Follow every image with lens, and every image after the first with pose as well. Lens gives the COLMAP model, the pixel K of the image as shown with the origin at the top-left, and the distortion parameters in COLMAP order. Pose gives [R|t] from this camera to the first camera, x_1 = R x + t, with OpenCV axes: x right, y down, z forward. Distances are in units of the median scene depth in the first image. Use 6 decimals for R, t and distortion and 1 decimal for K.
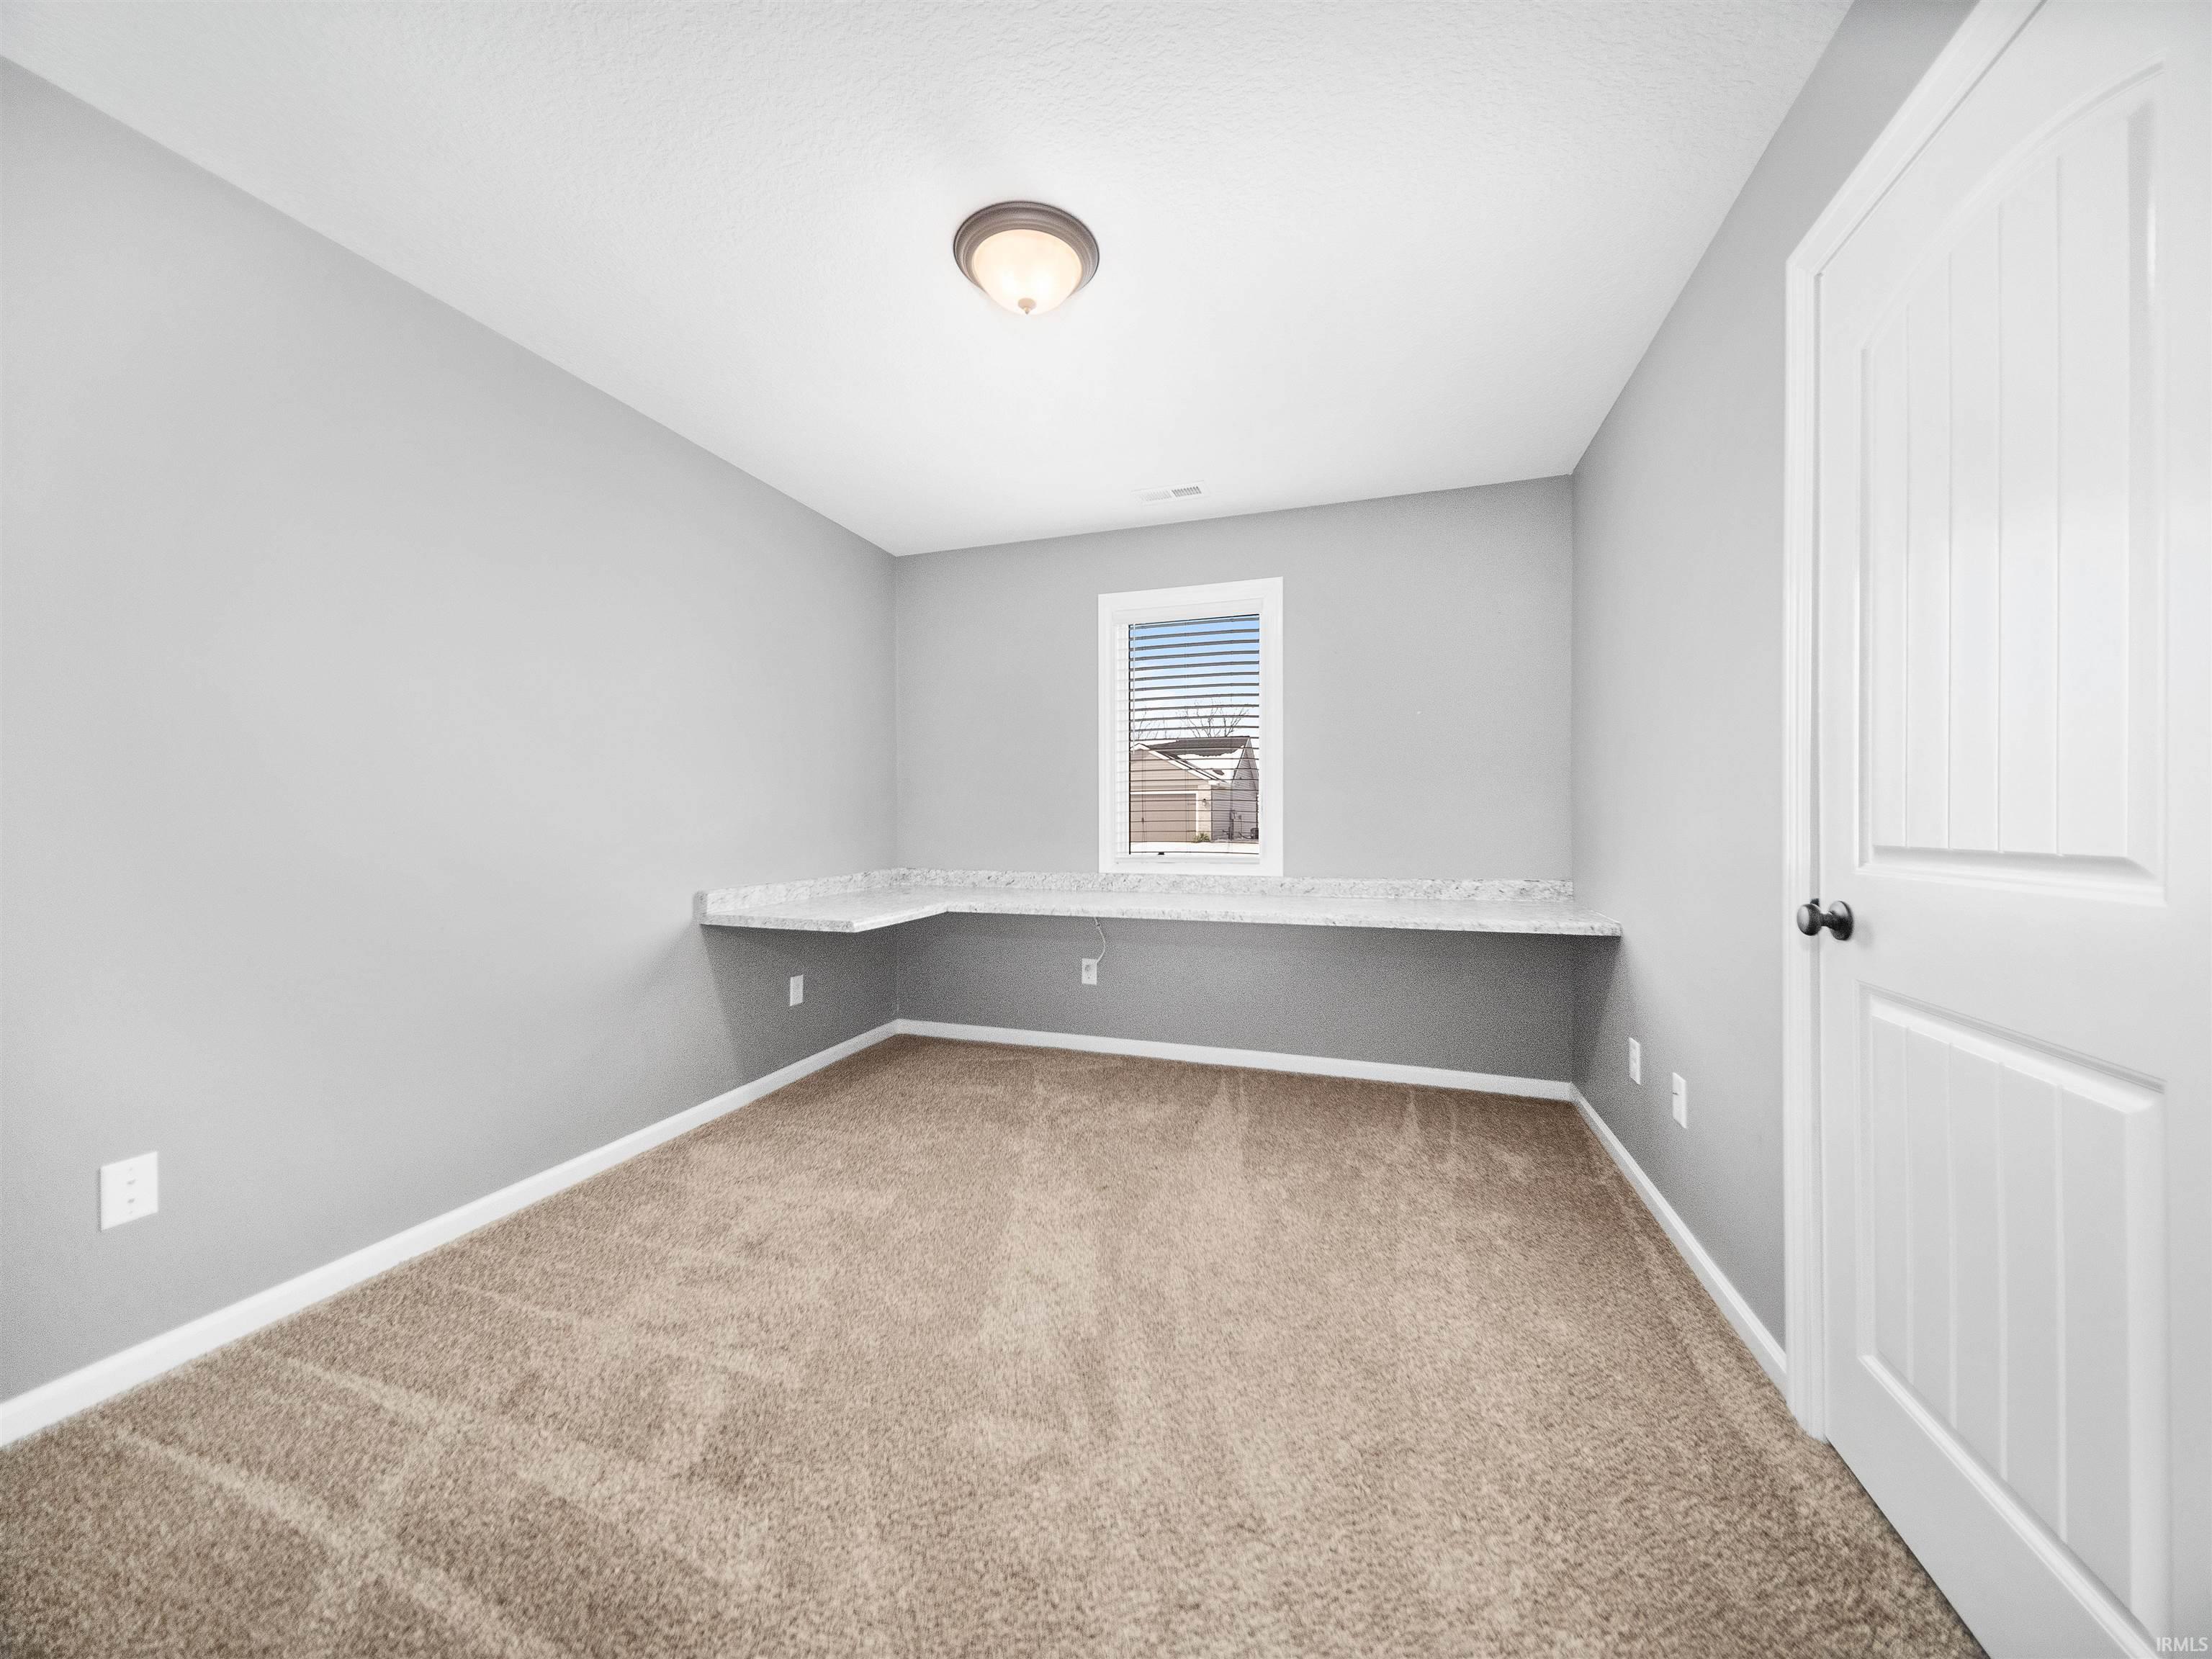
lens RADIAL K [[787.2, 0, 1098.8], [0, 787.2, 817.0], [0, 0, 1]] dist [0.000259, 0.000004]
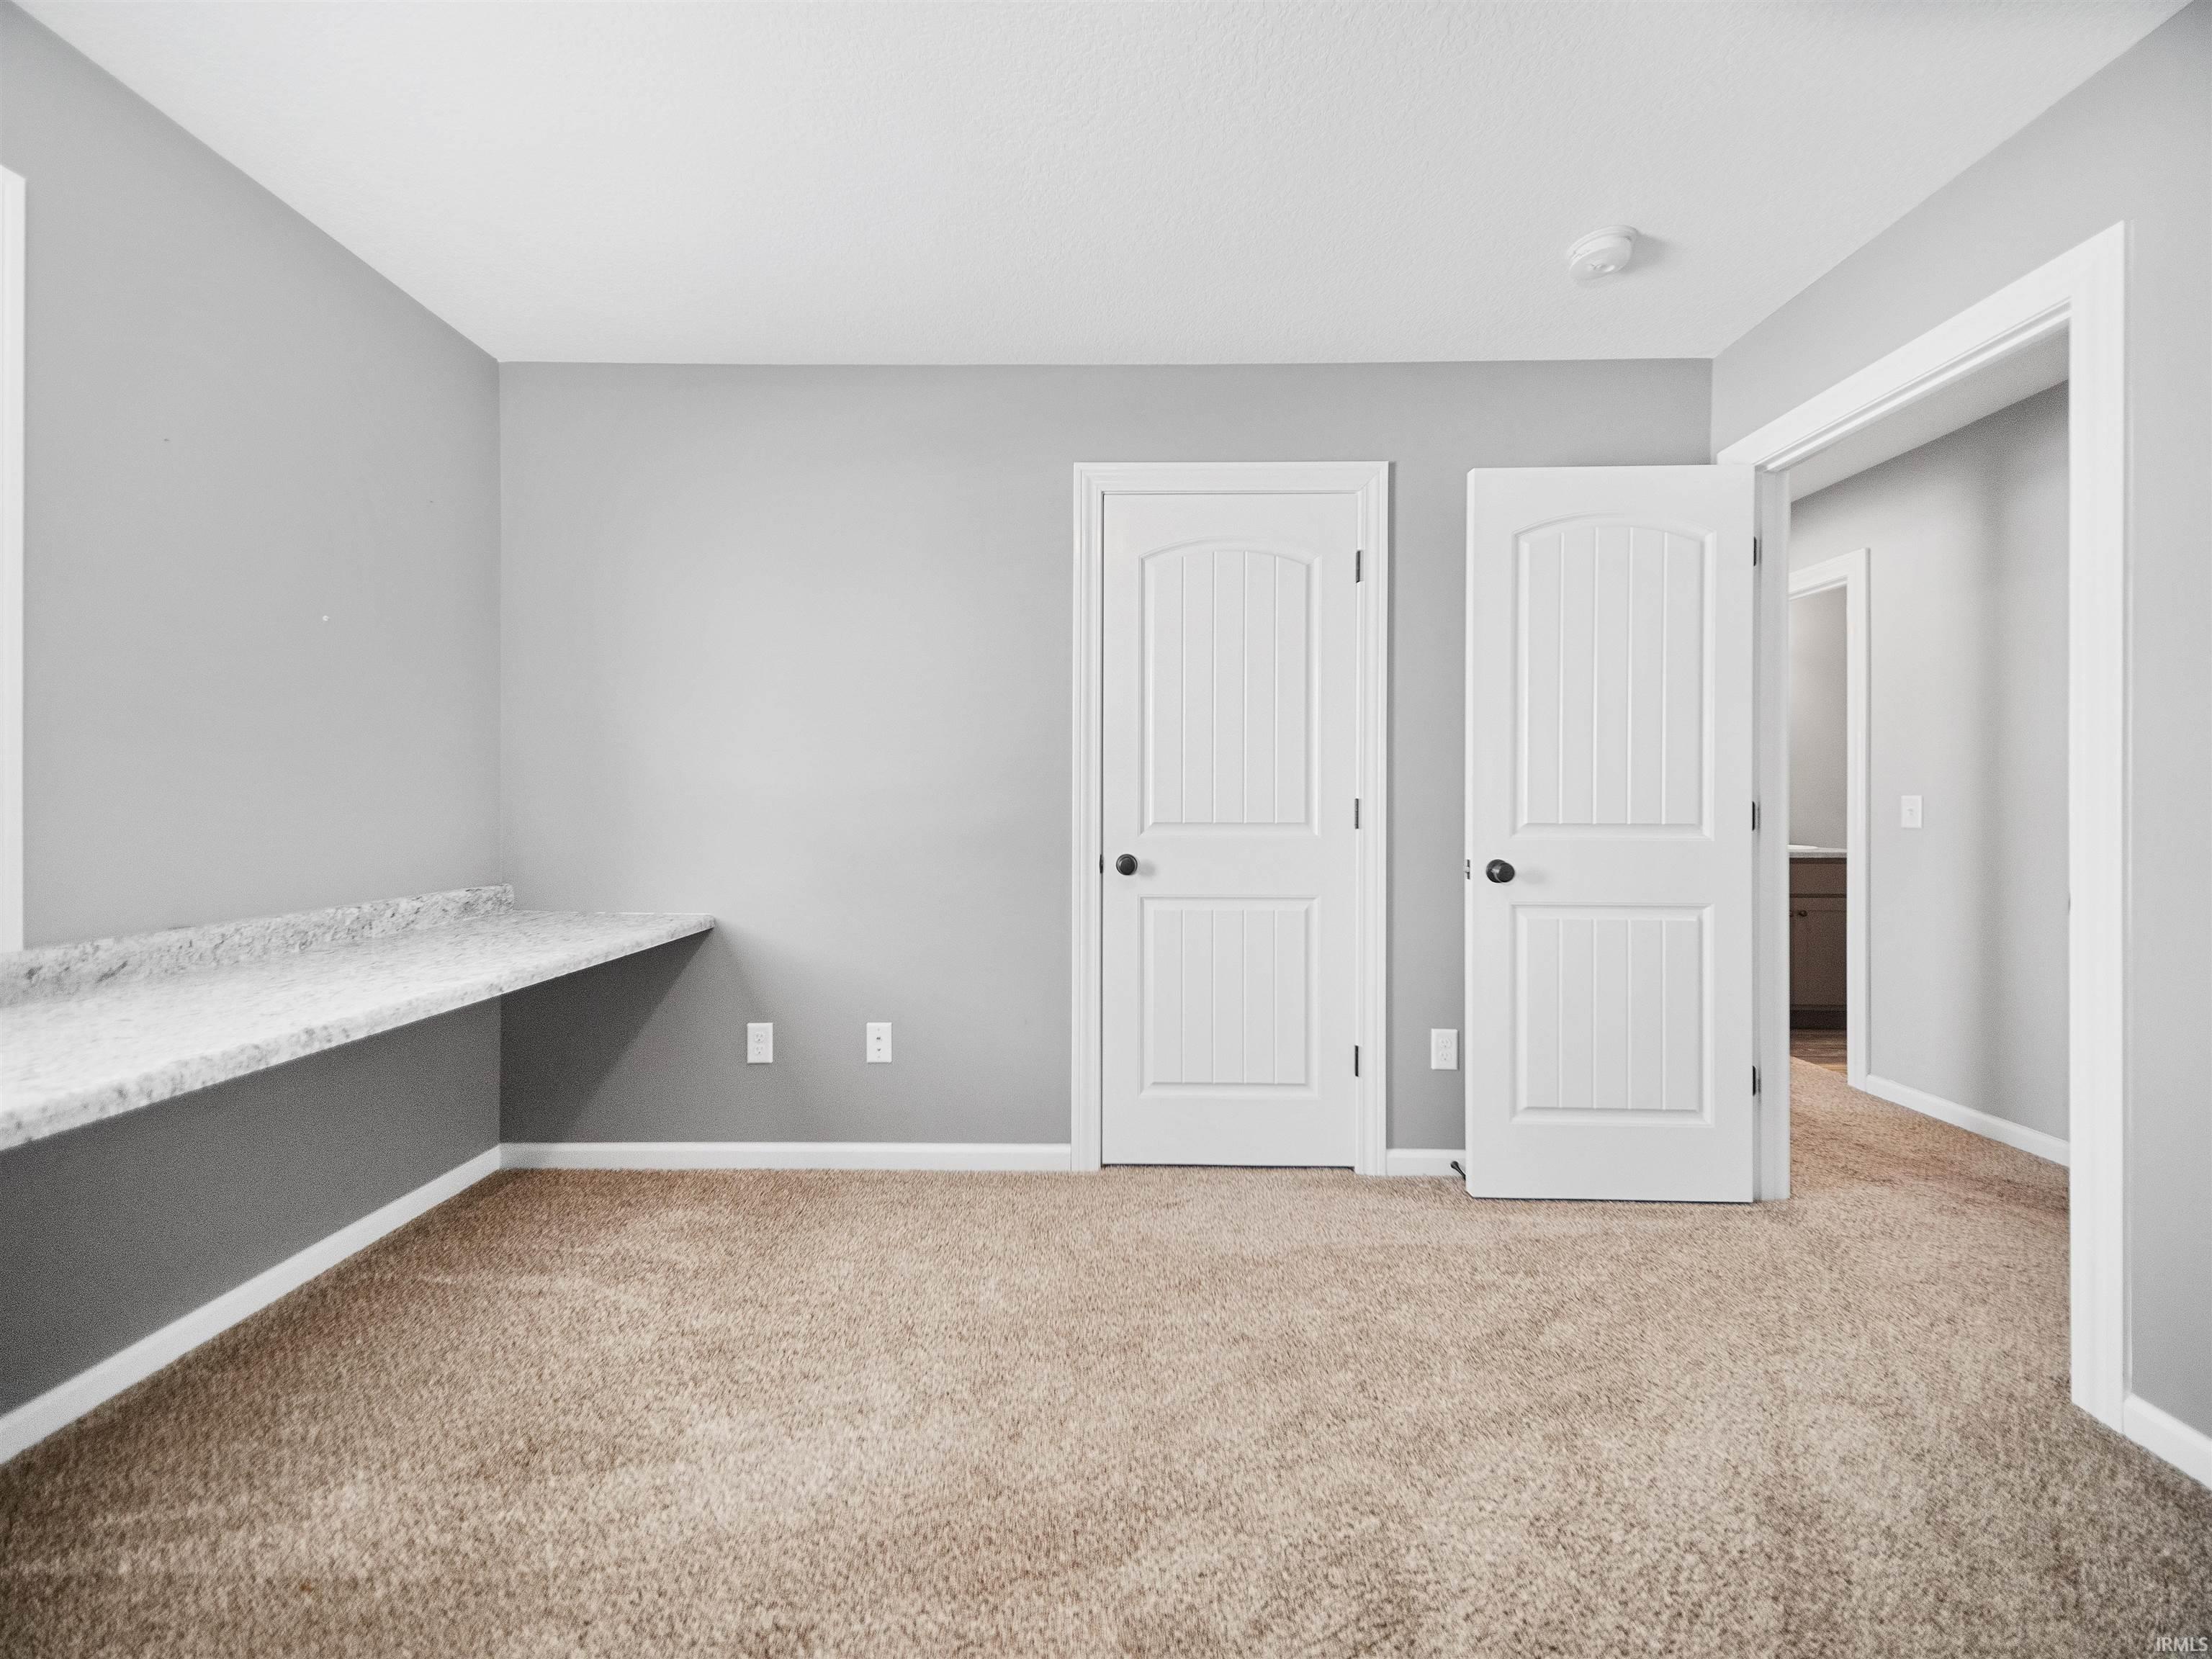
lens RADIAL K [[787.2, 0, 1098.8], [0, 787.2, 817.0], [0, 0, 1]] dist [0.000259, 0.000004]
pose [[-0.319796, -0.005410, 0.947471, -0.341991], [-0.007466, 0.999967, 0.003189, 0.008064], [-0.947457, -0.006054, -0.319826, 0.734124]]
